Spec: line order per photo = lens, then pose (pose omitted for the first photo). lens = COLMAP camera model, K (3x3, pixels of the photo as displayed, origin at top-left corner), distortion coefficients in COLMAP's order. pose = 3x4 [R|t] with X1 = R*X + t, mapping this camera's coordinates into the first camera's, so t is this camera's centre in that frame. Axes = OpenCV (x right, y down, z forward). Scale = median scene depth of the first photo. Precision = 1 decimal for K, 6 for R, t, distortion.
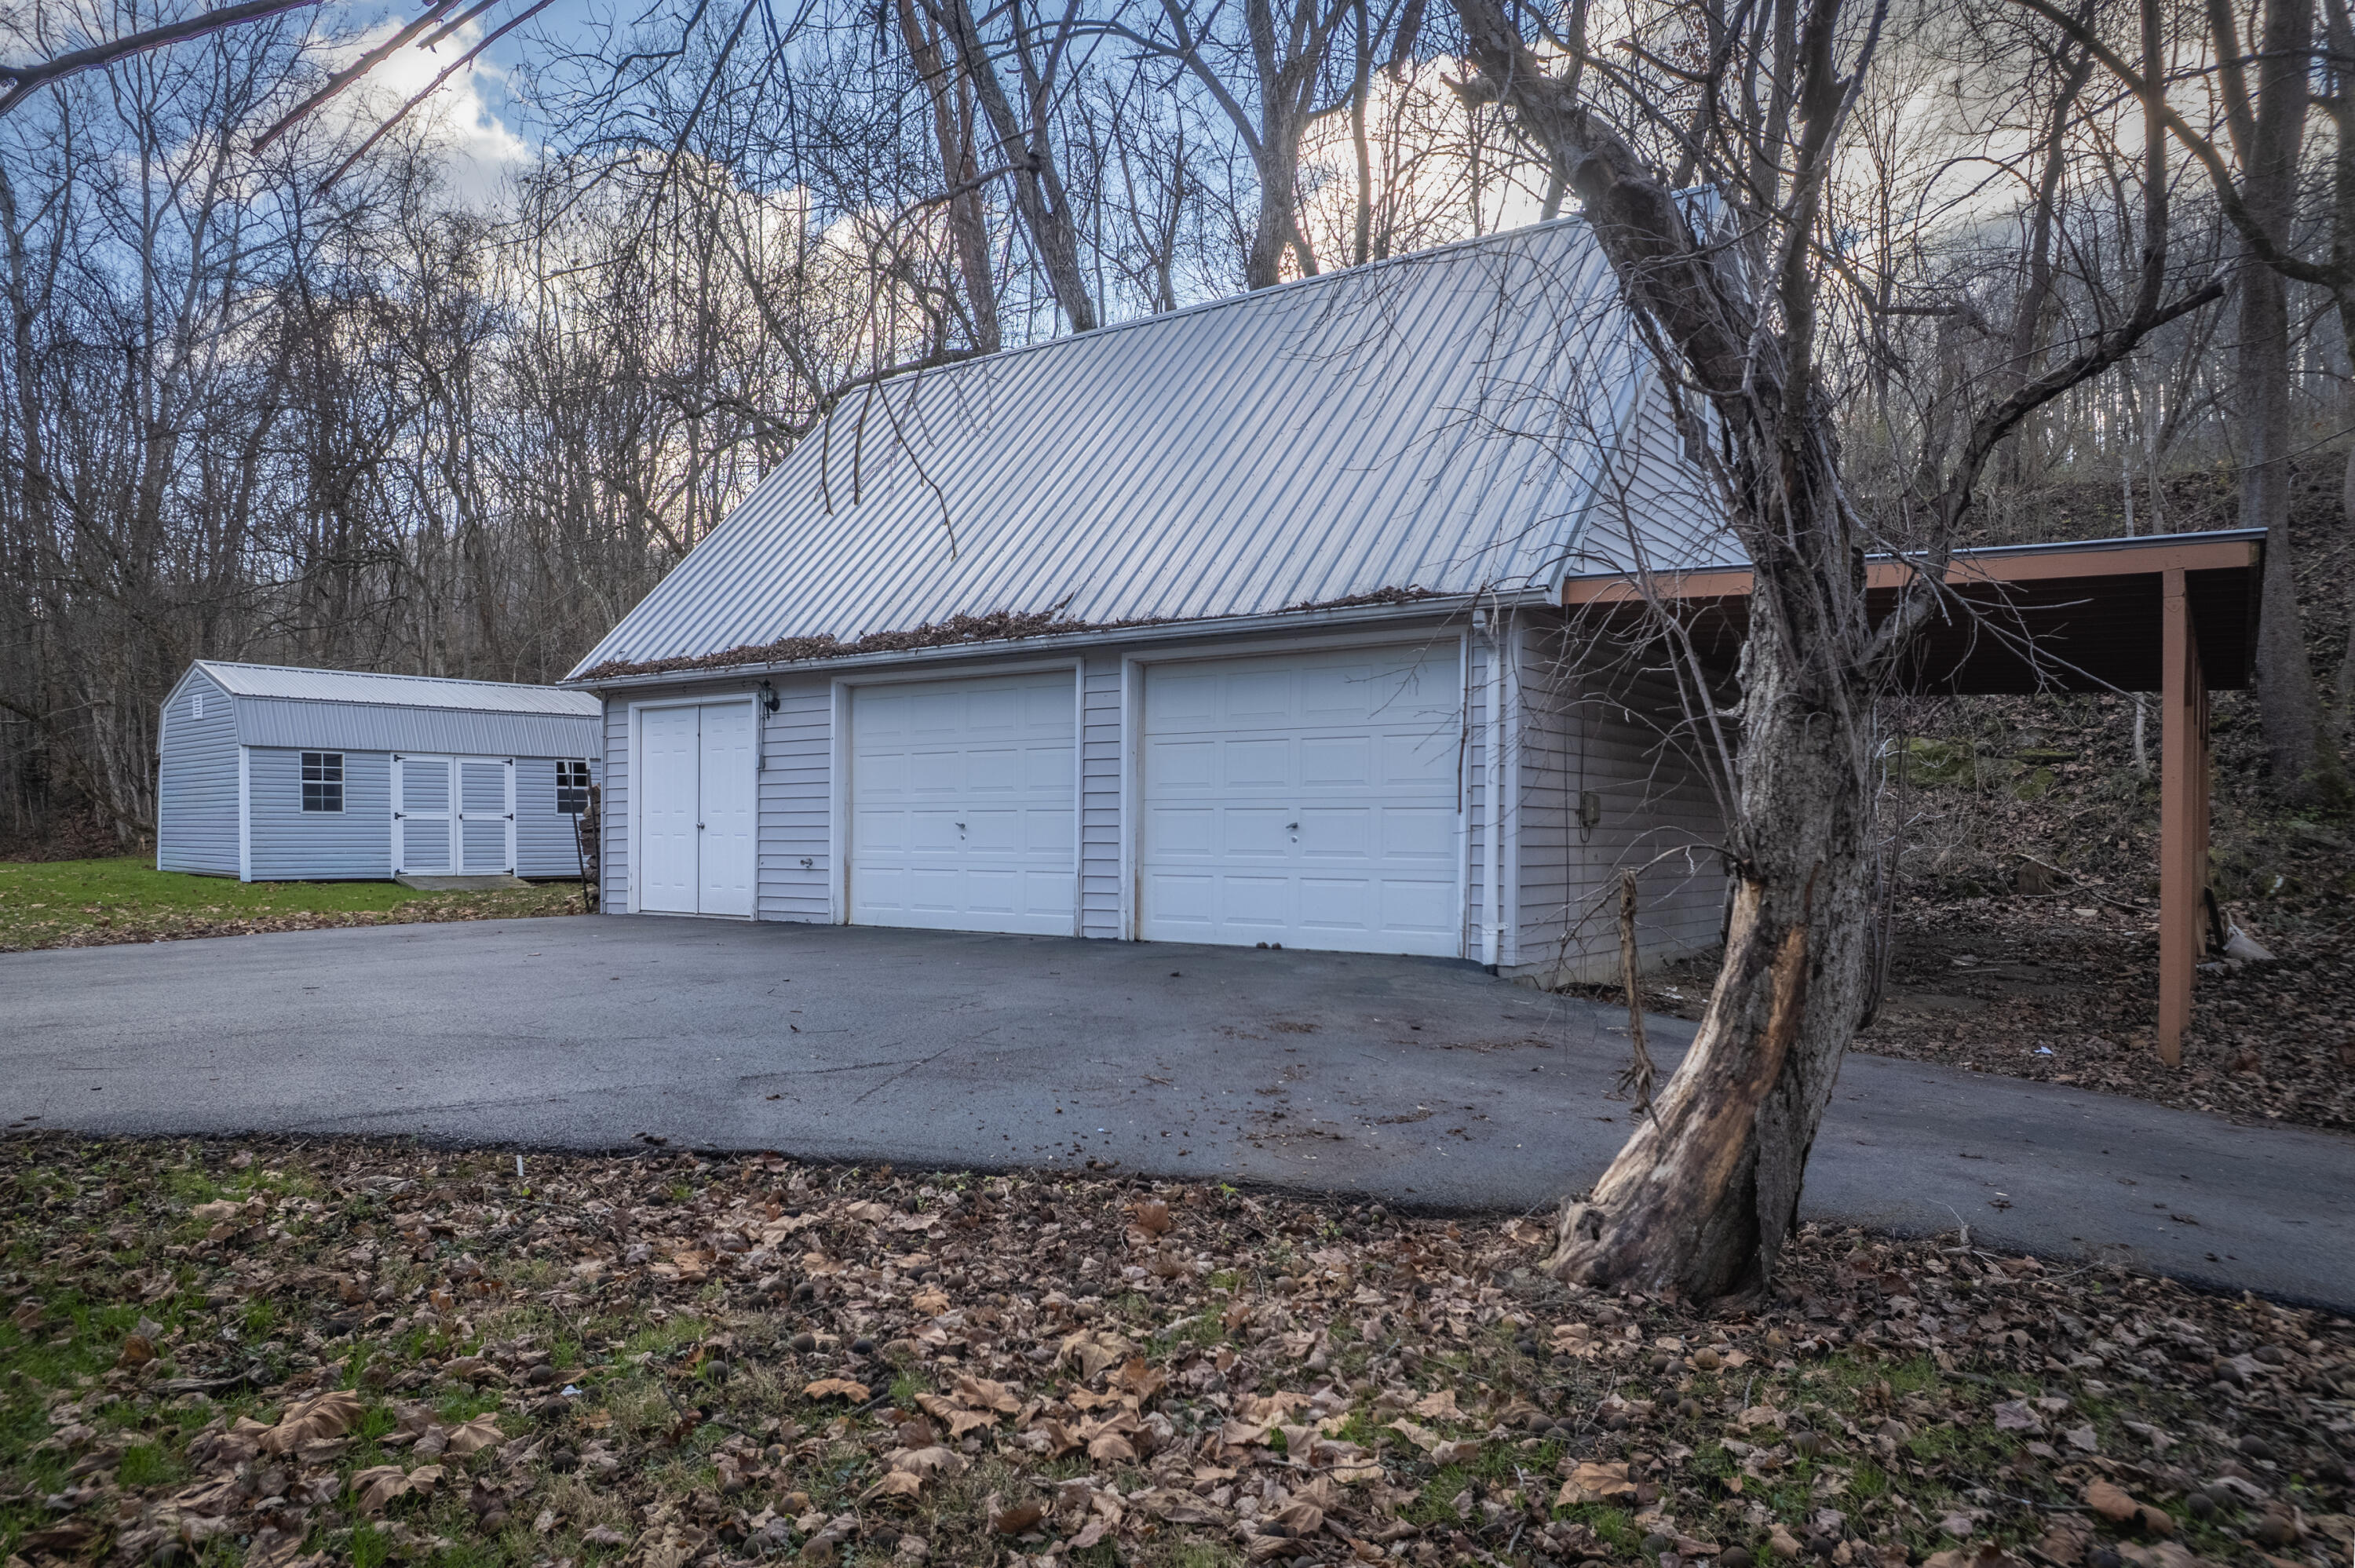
lens RADIAL K [[1533.6, 0, 1177.4], [0, 1533.6, 831.9], [0, 0, 1]] dist [-0.046296, -0.001149]
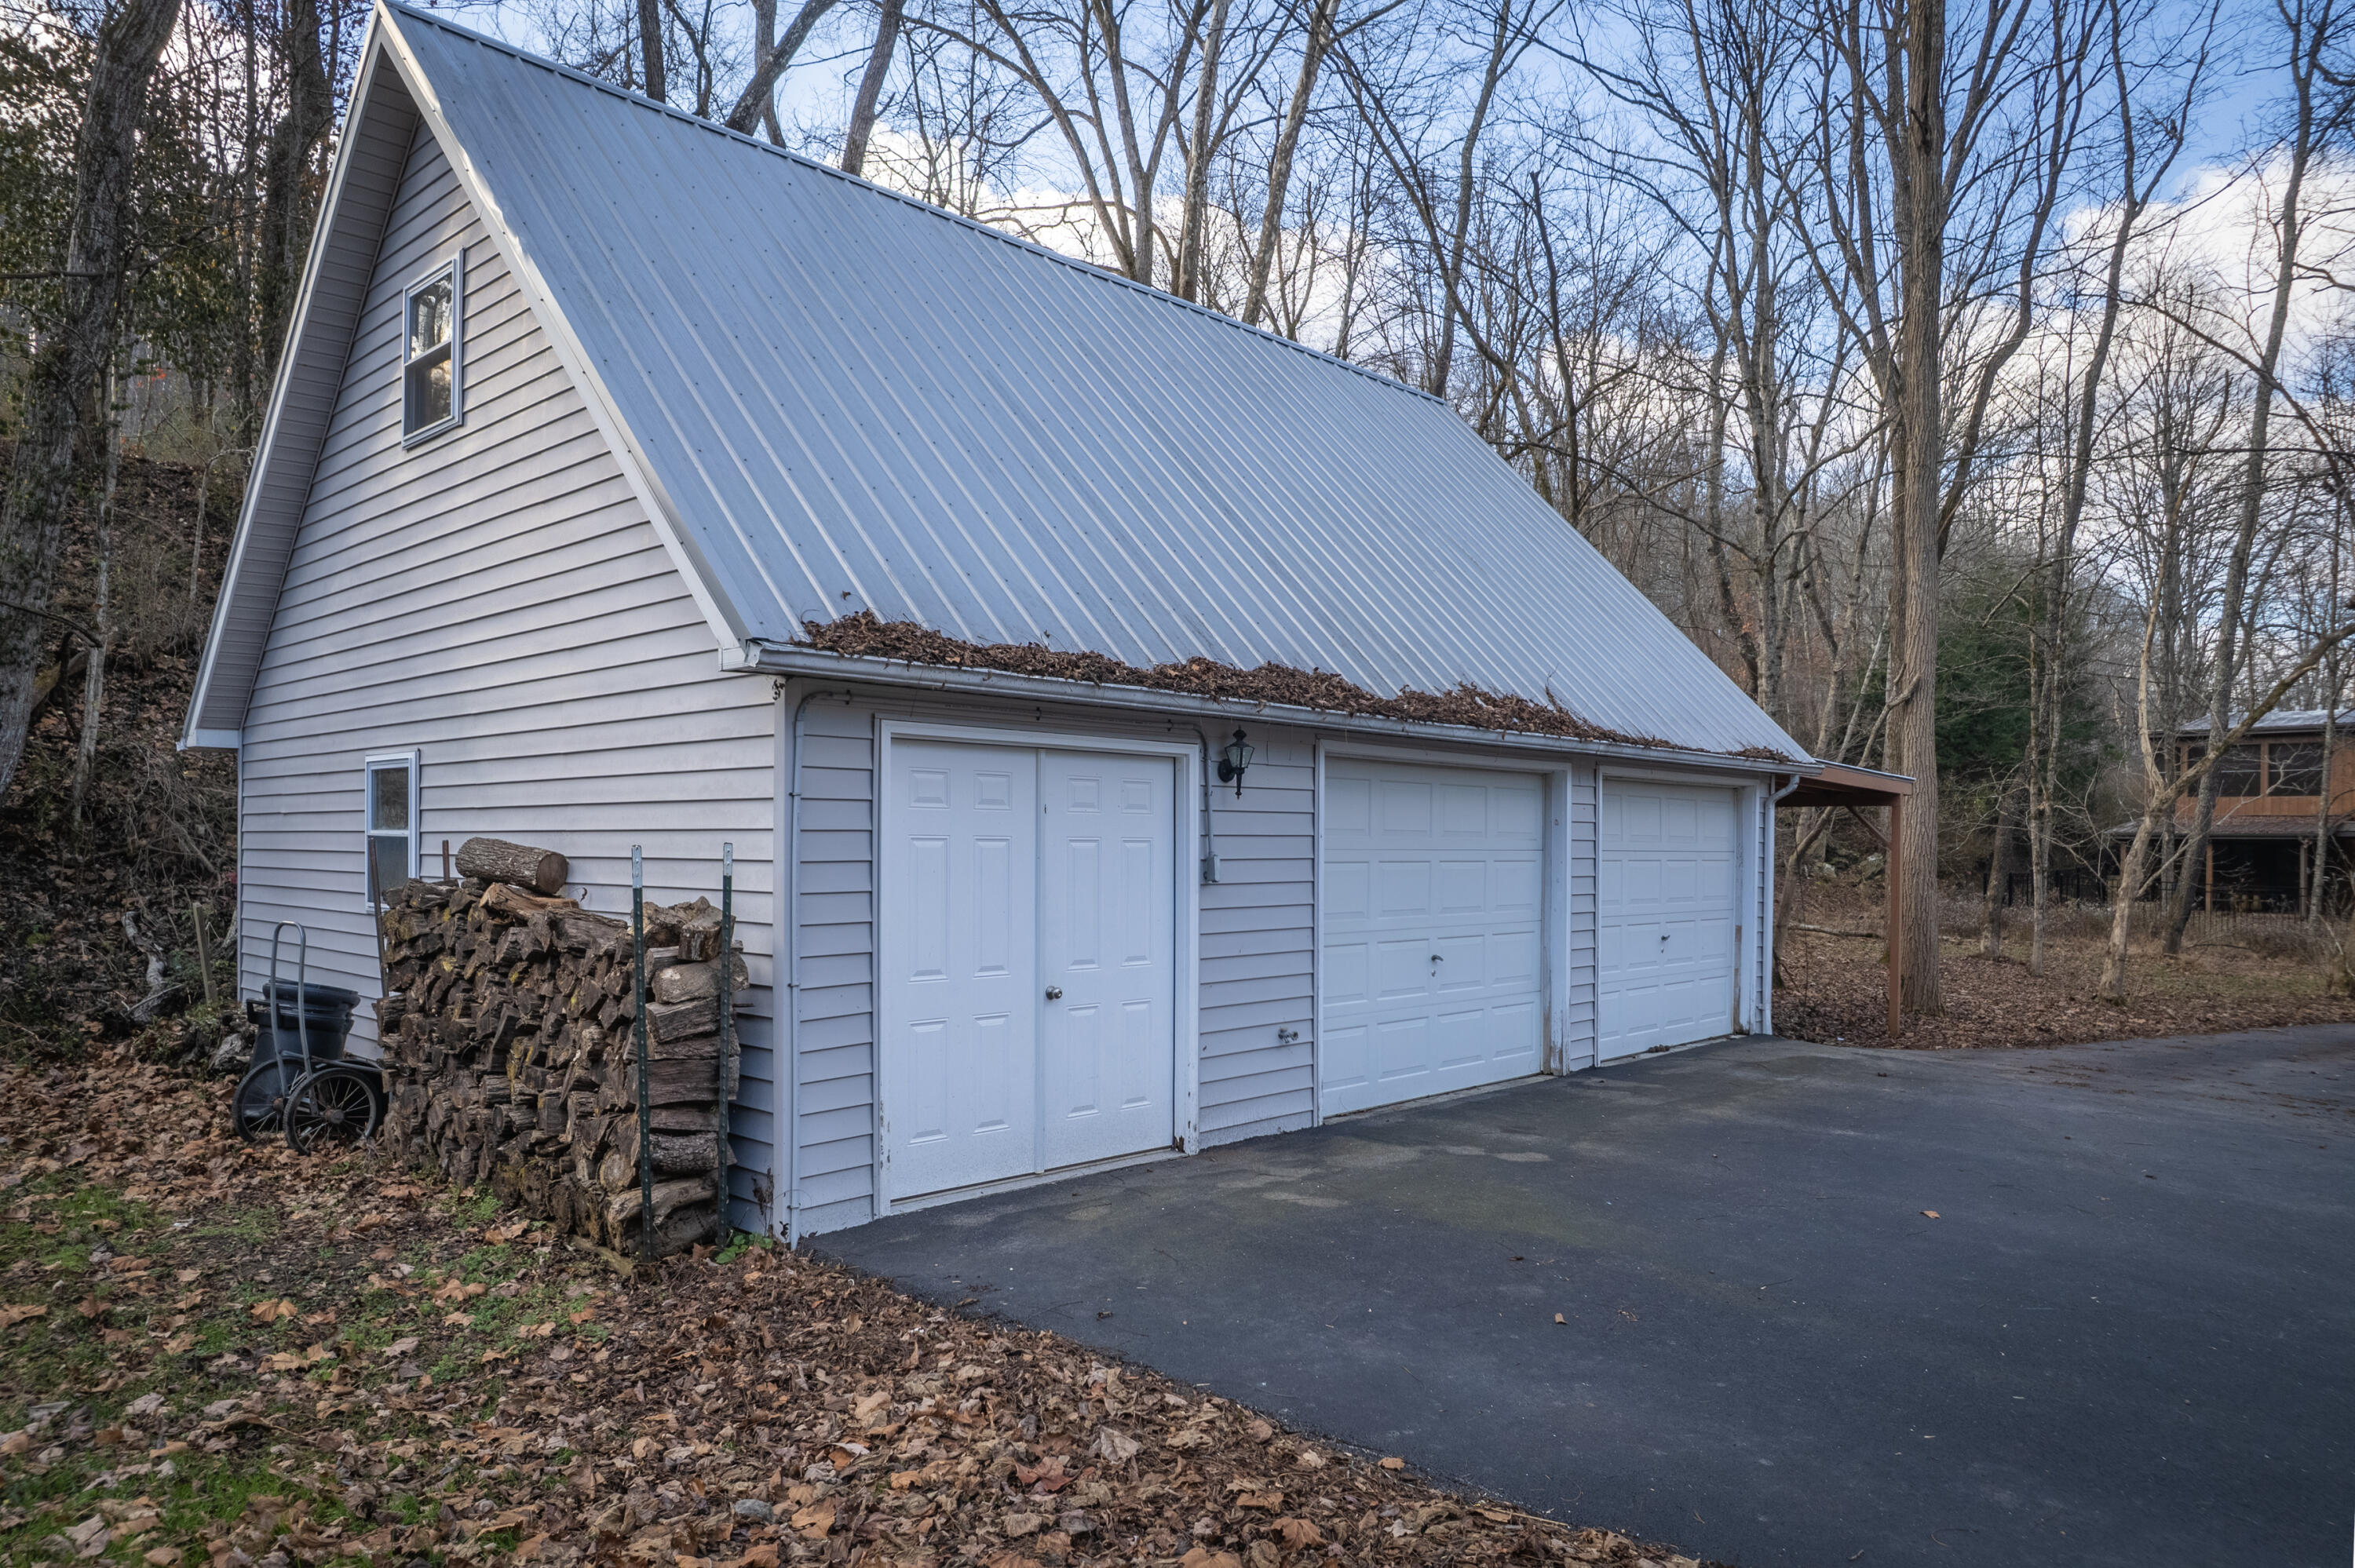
lens RADIAL K [[1533.6, 0, 1177.4], [0, 1533.6, 831.9], [0, 0, 1]] dist [-0.046296, -0.001149]
pose [[0.110409, 0.008135, 0.993853, -0.862957], [-0.005778, 0.999955, -0.007543, -0.056999], [-0.993869, -0.004910, 0.110451, 0.977531]]
